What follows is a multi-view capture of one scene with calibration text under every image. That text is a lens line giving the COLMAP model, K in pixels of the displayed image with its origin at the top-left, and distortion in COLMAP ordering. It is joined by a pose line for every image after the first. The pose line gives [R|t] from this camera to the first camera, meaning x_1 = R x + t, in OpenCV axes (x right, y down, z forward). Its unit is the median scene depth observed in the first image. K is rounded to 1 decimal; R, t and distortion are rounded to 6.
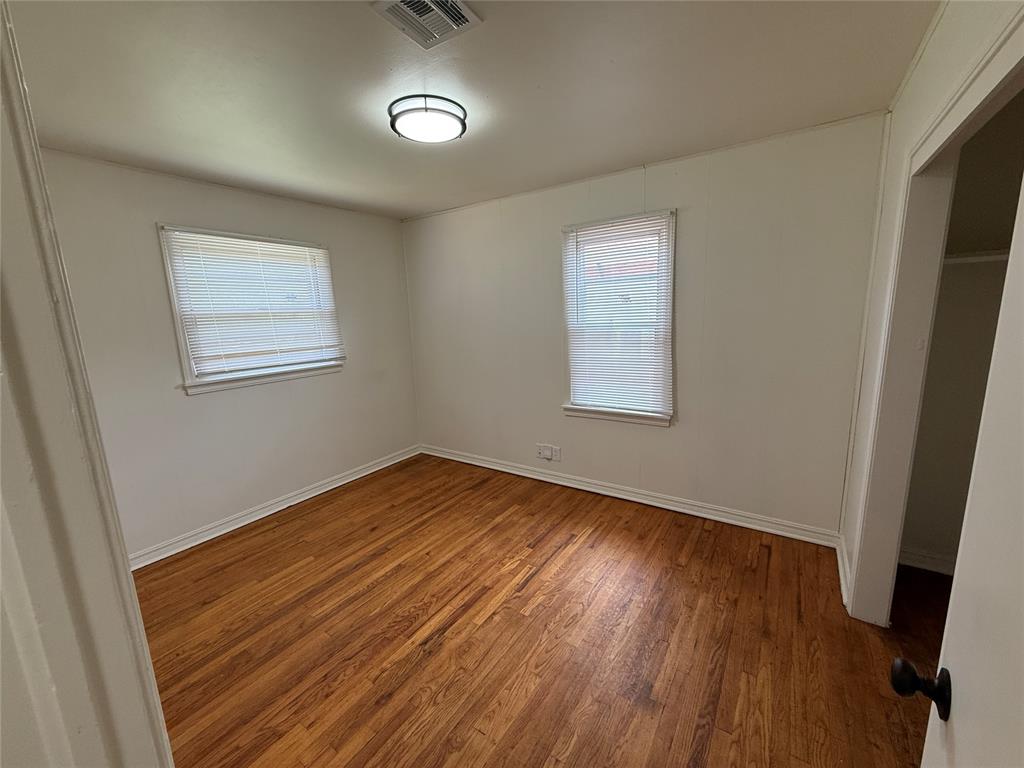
lens RADIAL K [[407.2, 0, 511.1], [0, 407.2, 384.7], [0, 0, 1]] dist [0.000453, 0.000050]
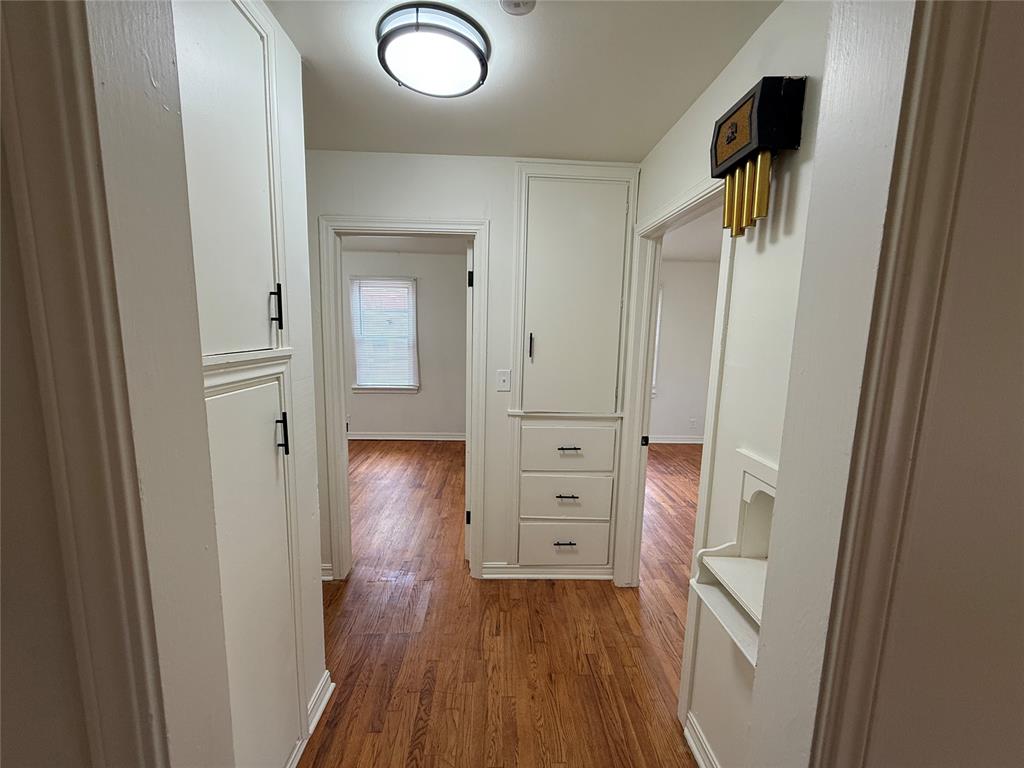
lens RADIAL K [[407.2, 0, 511.1], [0, 407.2, 384.7], [0, 0, 1]] dist [0.000453, 0.000050]
pose [[0.801111, -0.028036, 0.597858, -0.387343], [0.052065, 0.998380, -0.022948, 0.136537], [-0.596247, 0.049511, 0.801273, -0.757996]]
